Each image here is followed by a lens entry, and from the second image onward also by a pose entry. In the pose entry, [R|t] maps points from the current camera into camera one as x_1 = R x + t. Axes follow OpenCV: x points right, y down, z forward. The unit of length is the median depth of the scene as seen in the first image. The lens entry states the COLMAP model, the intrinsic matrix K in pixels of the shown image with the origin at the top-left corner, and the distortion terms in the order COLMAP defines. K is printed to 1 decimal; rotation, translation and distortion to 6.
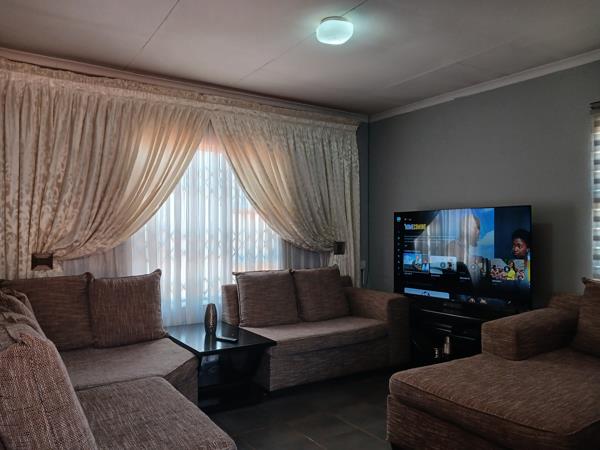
lens RADIAL K [[466.1, 0, 299.6], [0, 466.1, 229.7], [0, 0, 1]] dist [0.047747, -0.082012]
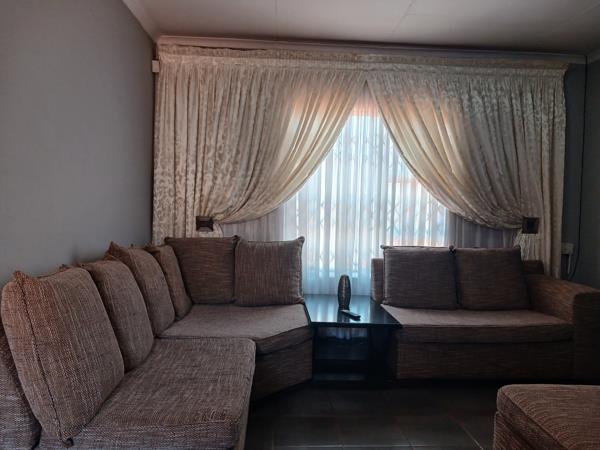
lens RADIAL K [[466.1, 0, 301.1], [0, 466.1, 227.0], [0, 0, 1]] dist [0.047747, -0.082012]
pose [[0.865509, 0.040490, -0.499254, 0.193186], [-0.020713, 0.998768, 0.045094, 0.018043], [0.500465, -0.028688, 0.865281, 0.132395]]
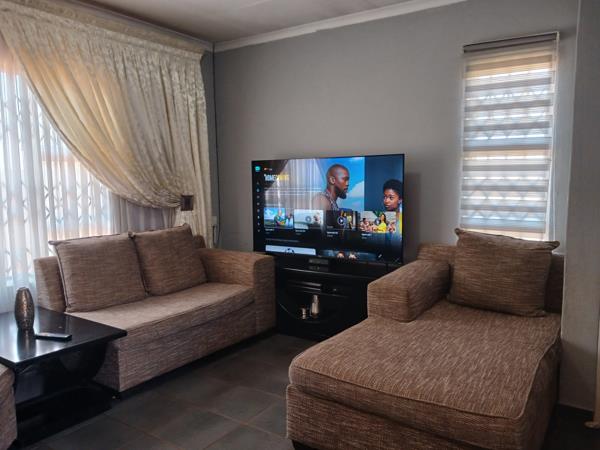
lens RADIAL K [[466.1, 0, 299.8], [0, 466.1, 233.6], [0, 0, 1]] dist [0.047747, -0.082012]
pose [[0.926218, -0.053026, 0.373241, -0.057600], [0.008007, 0.992602, 0.121149, -0.008168], [-0.376904, -0.109222, 0.919790, 0.181199]]
